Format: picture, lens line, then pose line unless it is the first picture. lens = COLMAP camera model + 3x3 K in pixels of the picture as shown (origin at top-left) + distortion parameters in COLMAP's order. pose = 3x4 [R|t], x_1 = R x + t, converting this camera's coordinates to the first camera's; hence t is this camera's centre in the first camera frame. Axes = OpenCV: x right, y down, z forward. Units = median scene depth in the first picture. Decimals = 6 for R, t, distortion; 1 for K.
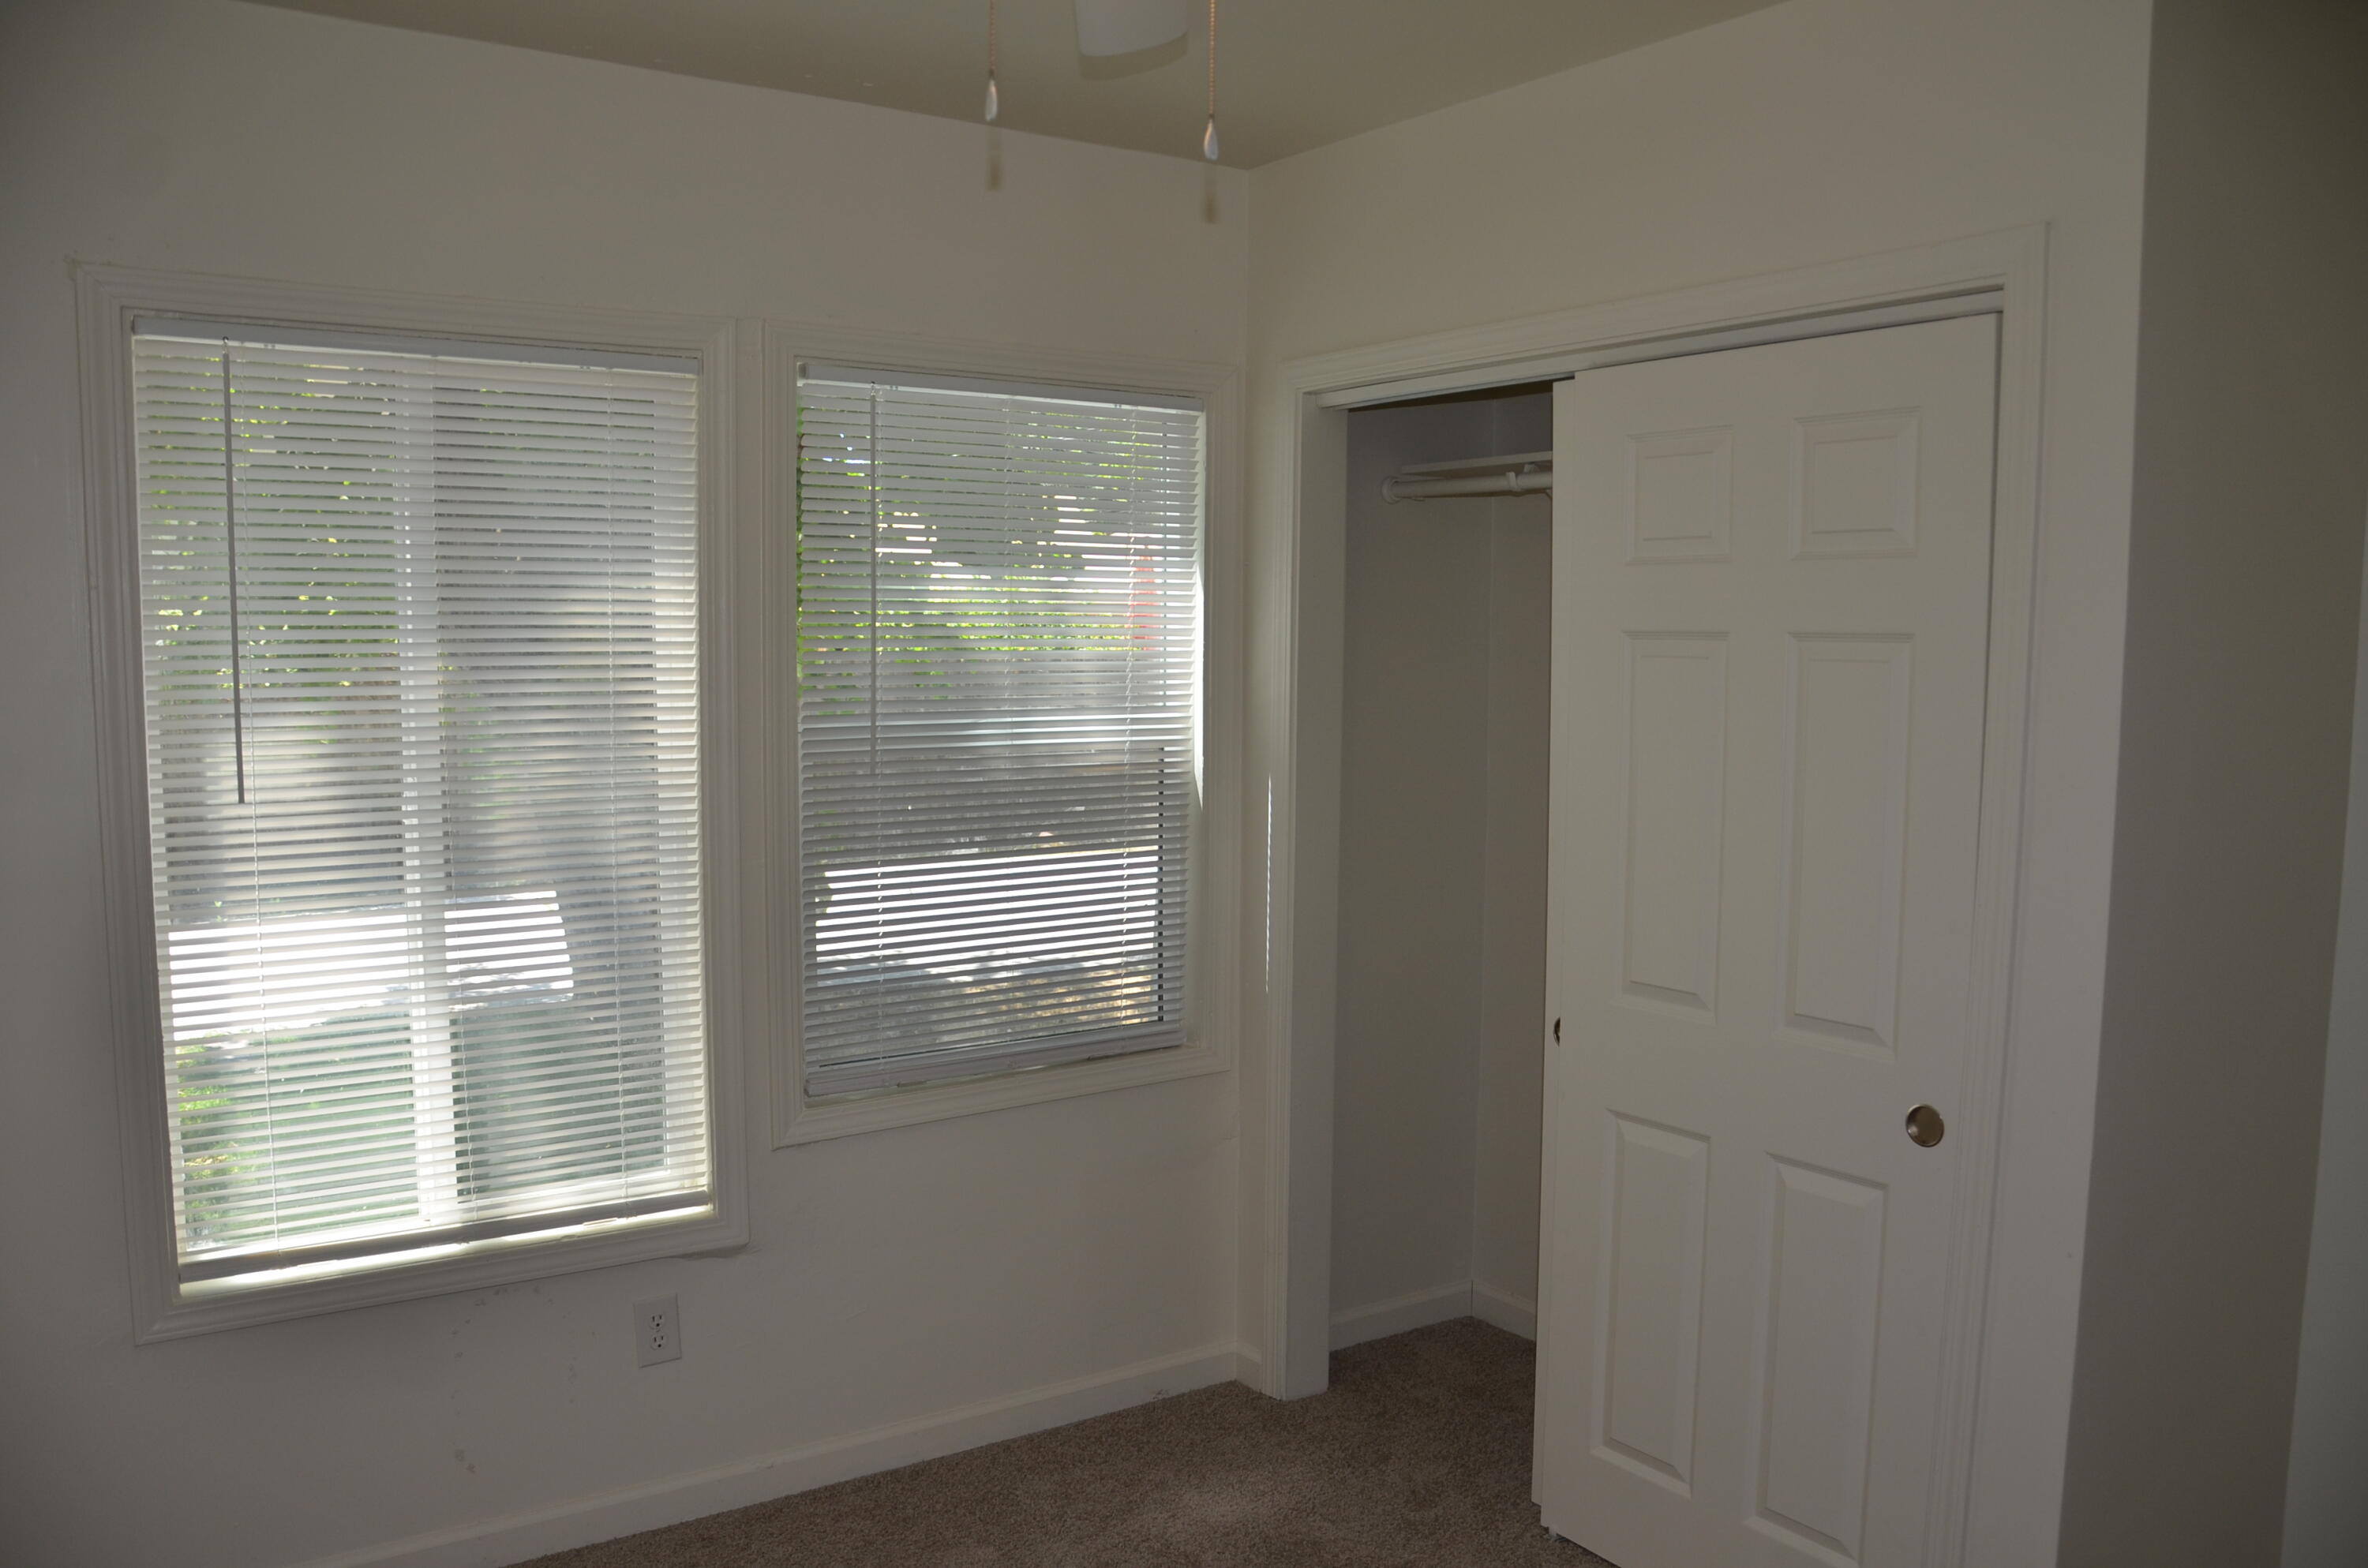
lens RADIAL K [[1833.4, 0, 1176.0], [0, 1833.4, 832.0], [0, 0, 1]] dist [-0.164612, 0.125432]
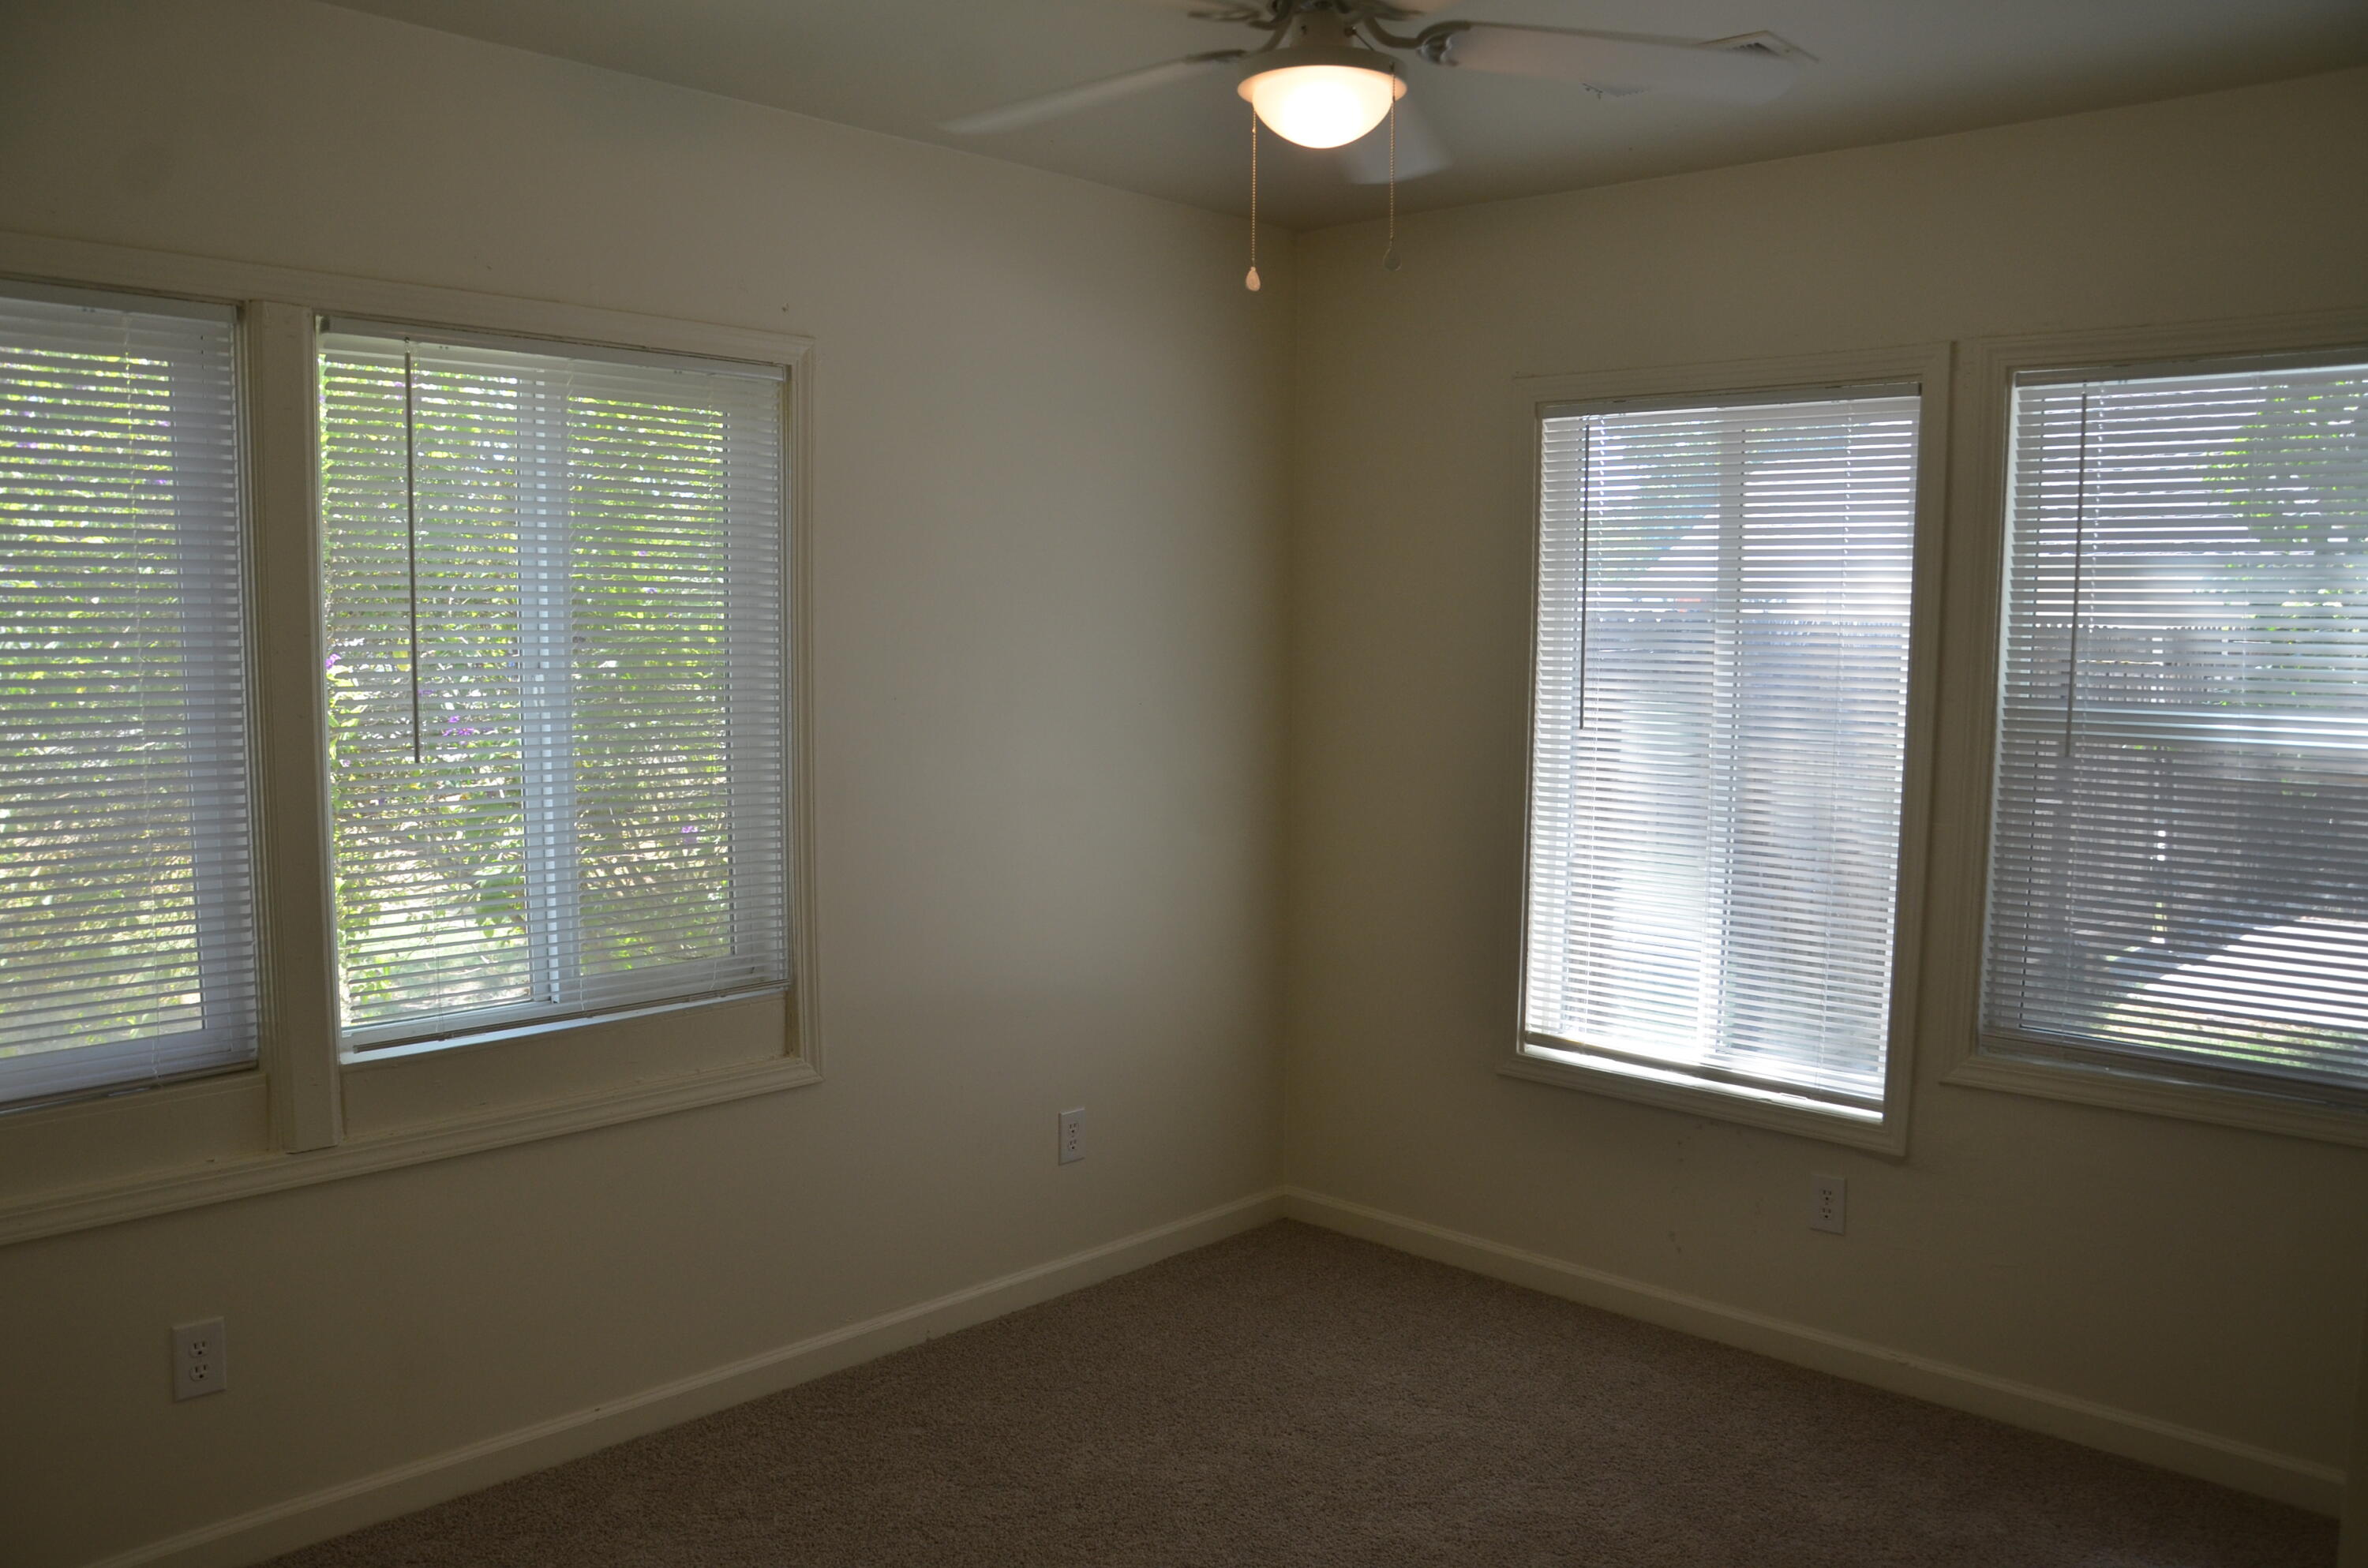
lens RADIAL K [[1833.4, 0, 1176.0], [0, 1833.4, 832.0], [0, 0, 1]] dist [-0.164612, 0.125432]
pose [[0.209789, 0.108084, -0.971754, 0.736049], [-0.114614, 0.989738, 0.085340, -0.017764], [0.971006, 0.093474, 0.220024, 0.289786]]
